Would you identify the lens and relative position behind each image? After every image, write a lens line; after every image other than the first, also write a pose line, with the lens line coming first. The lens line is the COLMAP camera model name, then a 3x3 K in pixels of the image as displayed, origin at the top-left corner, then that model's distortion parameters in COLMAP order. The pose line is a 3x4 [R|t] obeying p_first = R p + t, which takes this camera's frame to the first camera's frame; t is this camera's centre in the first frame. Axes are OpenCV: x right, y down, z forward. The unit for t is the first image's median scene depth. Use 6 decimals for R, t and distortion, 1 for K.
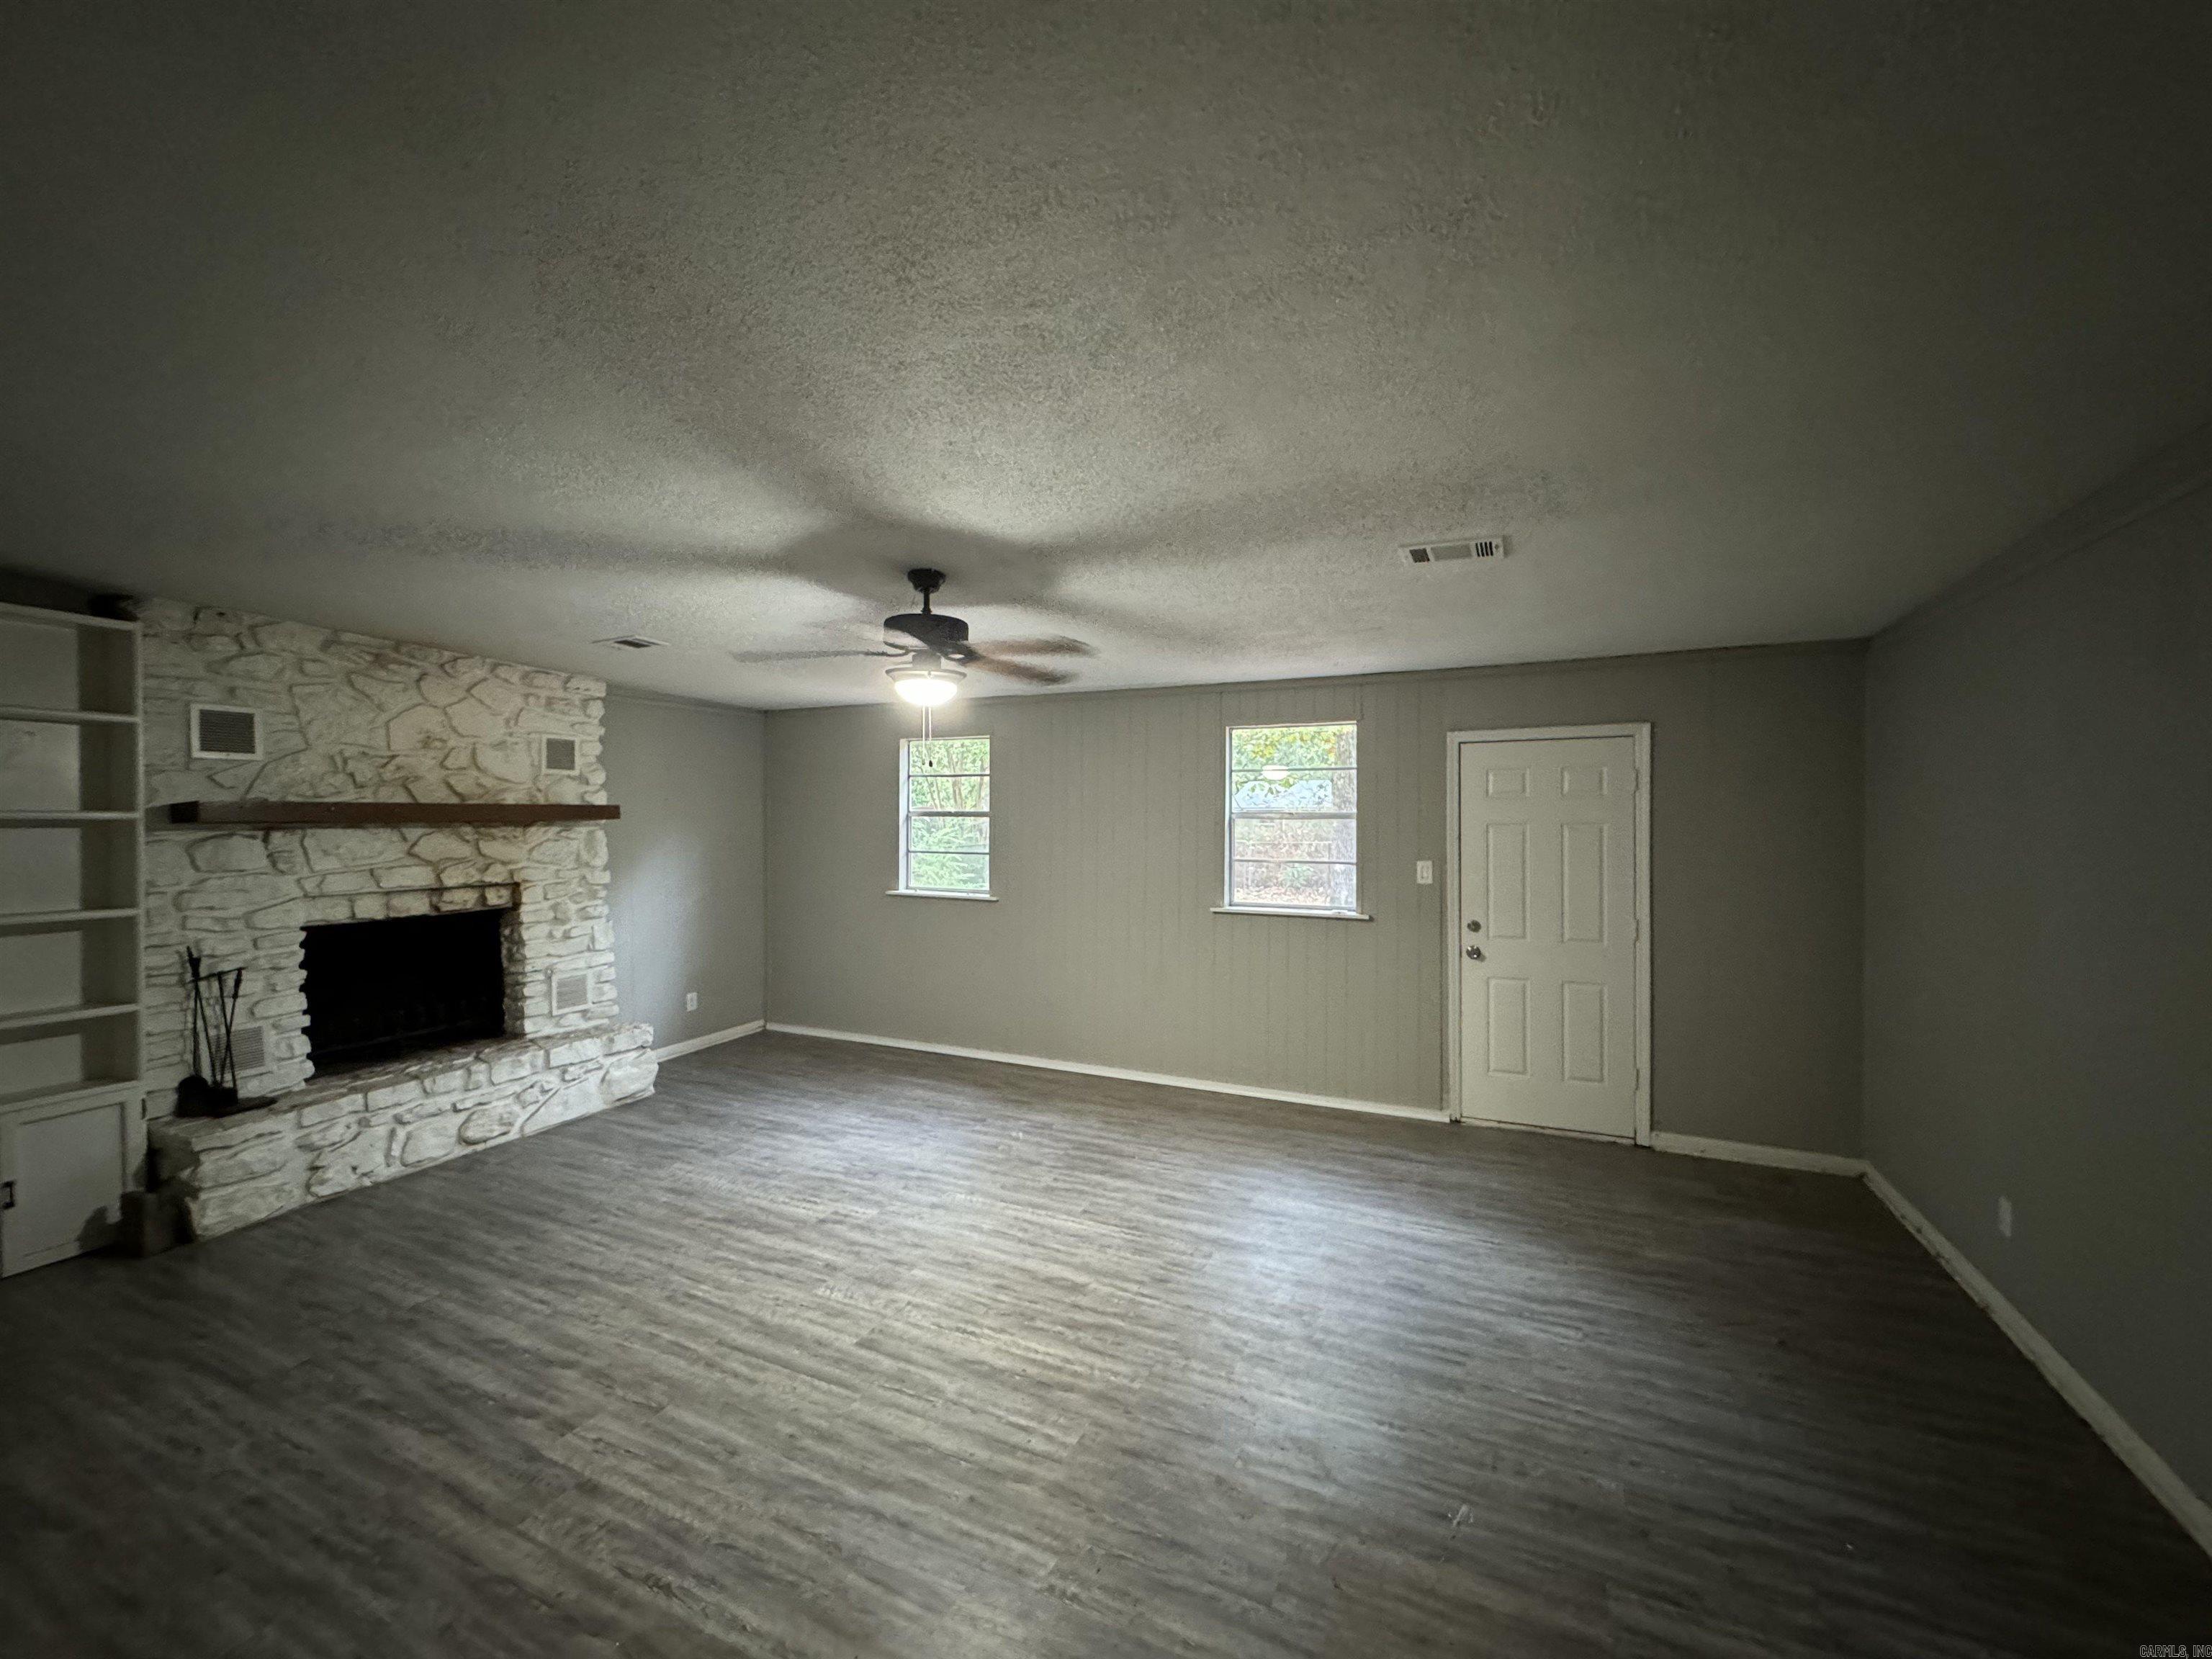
lens RADIAL K [[876.6, 0, 1099.8], [0, 876.6, 824.4], [0, 0, 1]] dist [-0.002900, 0.000631]
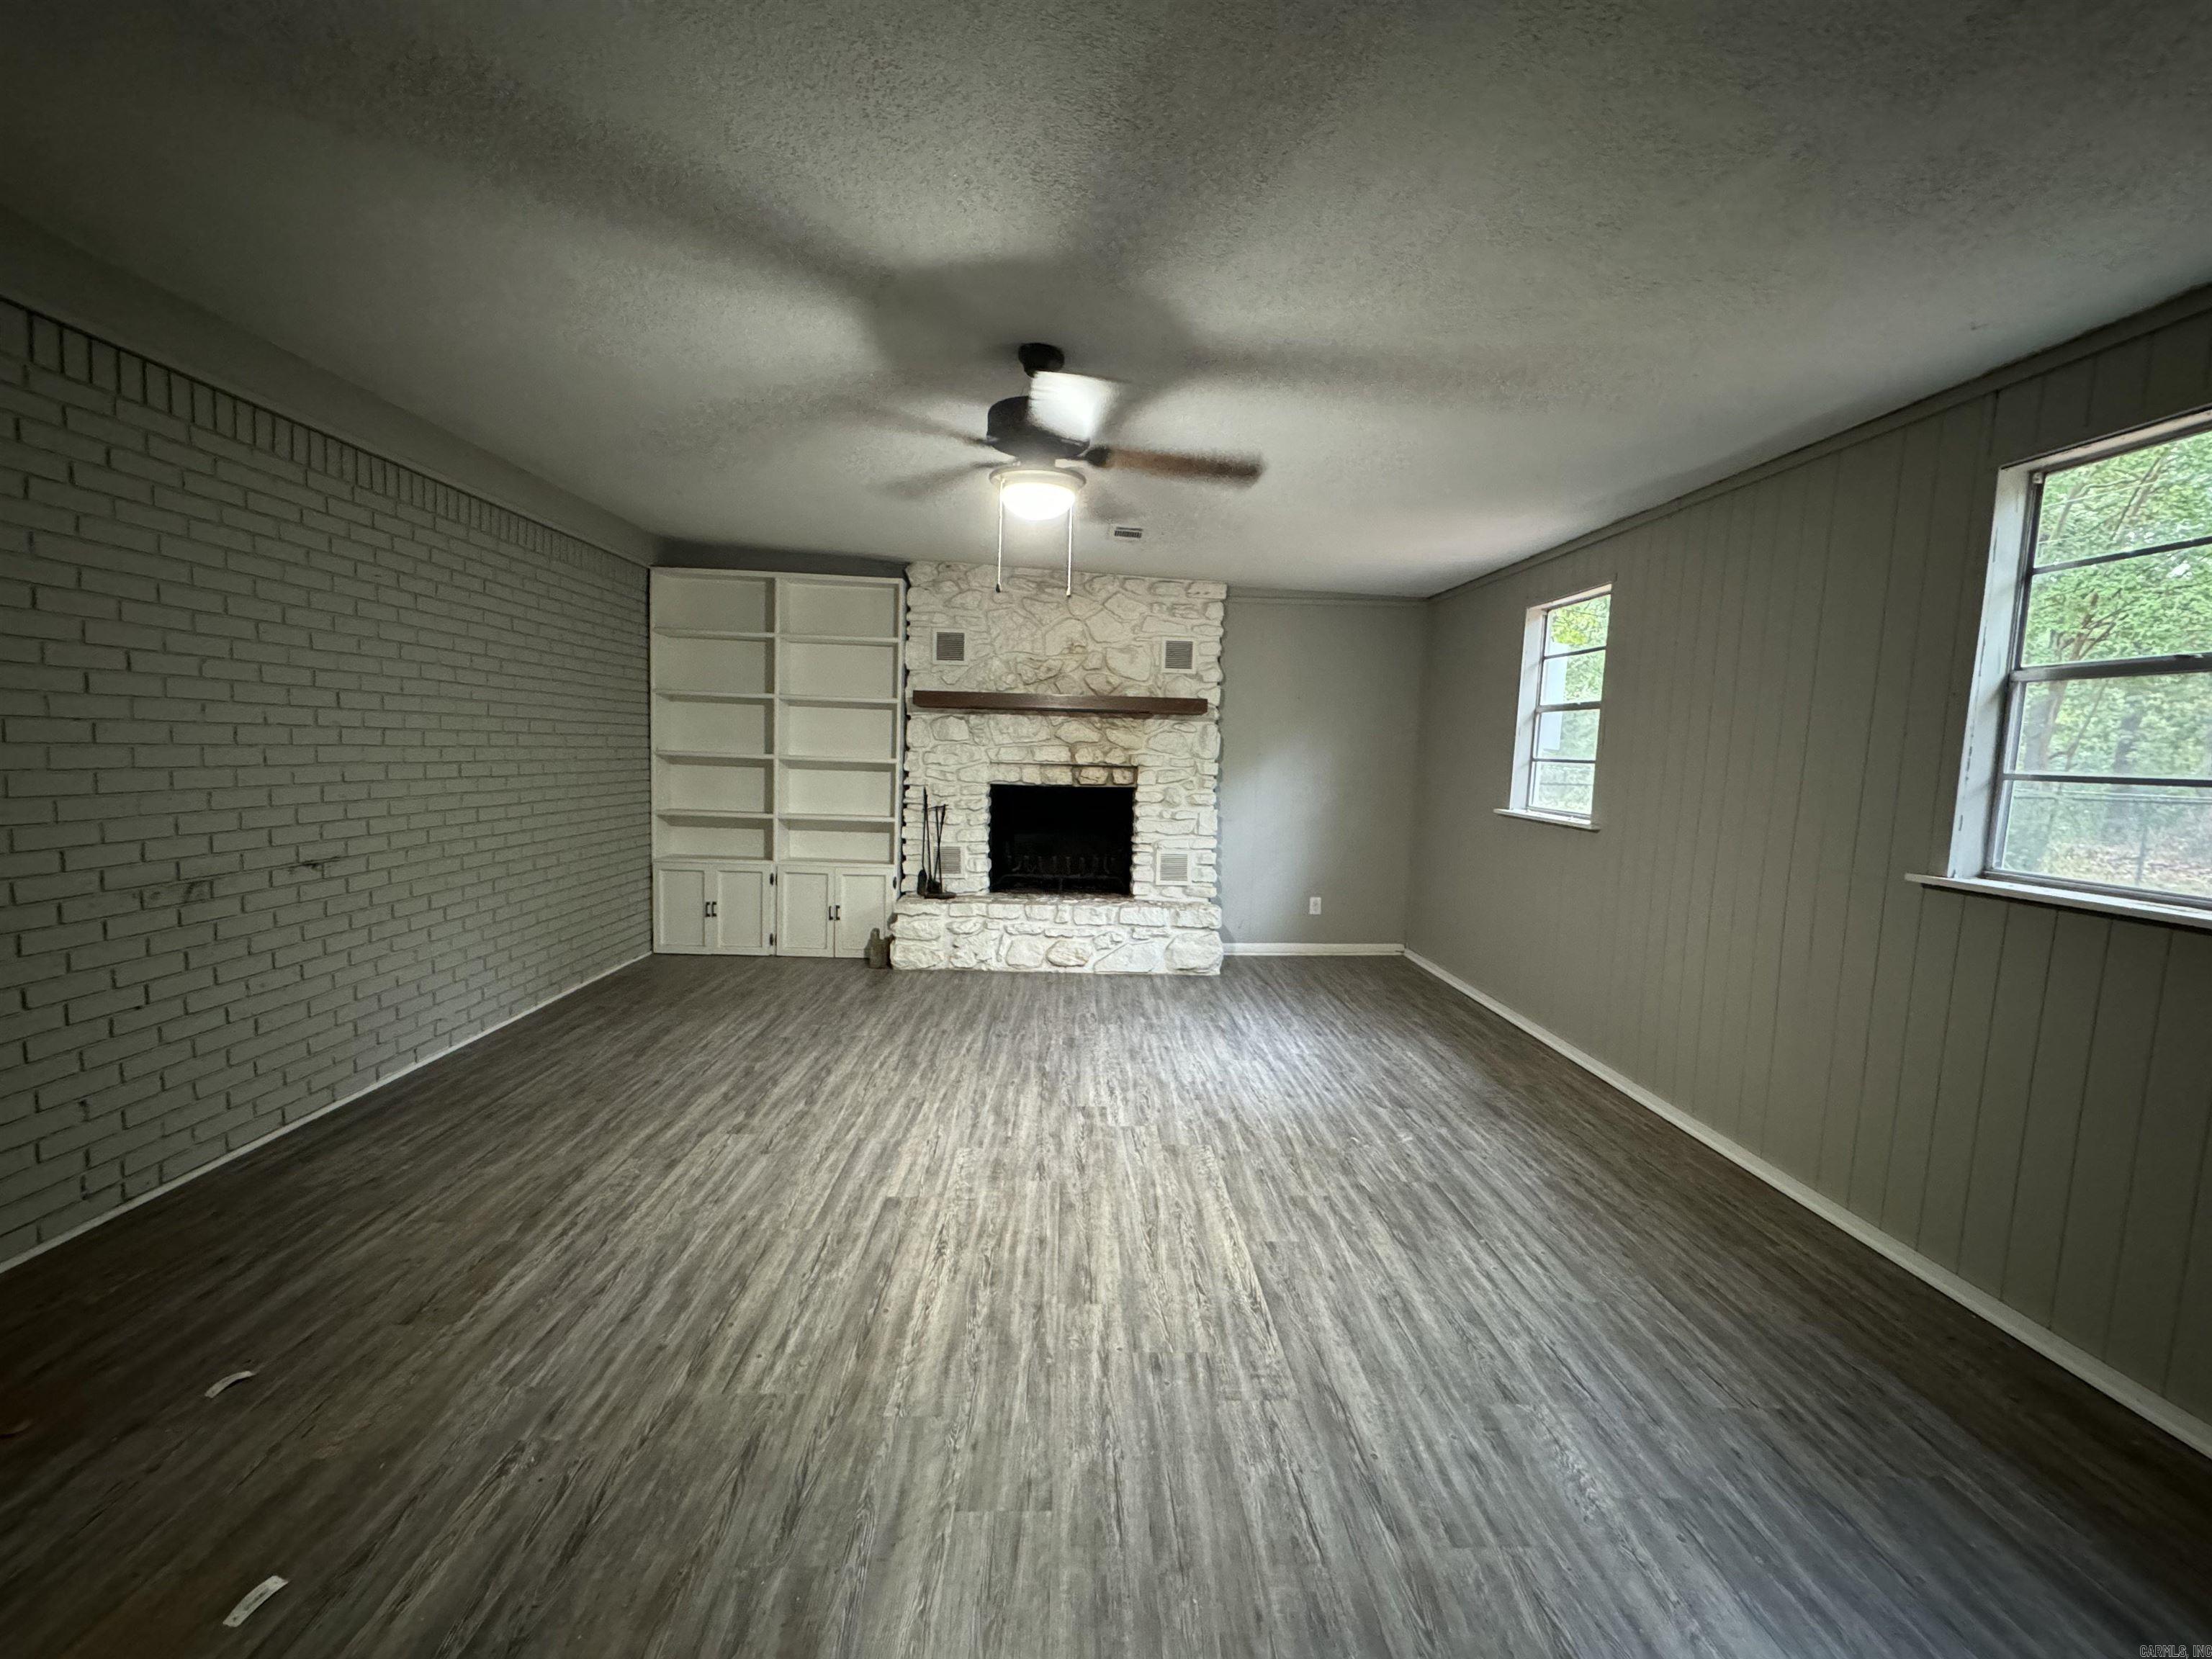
lens RADIAL K [[876.6, 0, 1106.6], [0, 876.6, 825.1], [0, 0, 1]] dist [-0.002900, 0.000631]
pose [[0.457344, 0.089408, -0.884784, 0.451922], [-0.037667, 0.995988, 0.081175, 0.063205], [0.888492, -0.003798, 0.458877, 0.528278]]
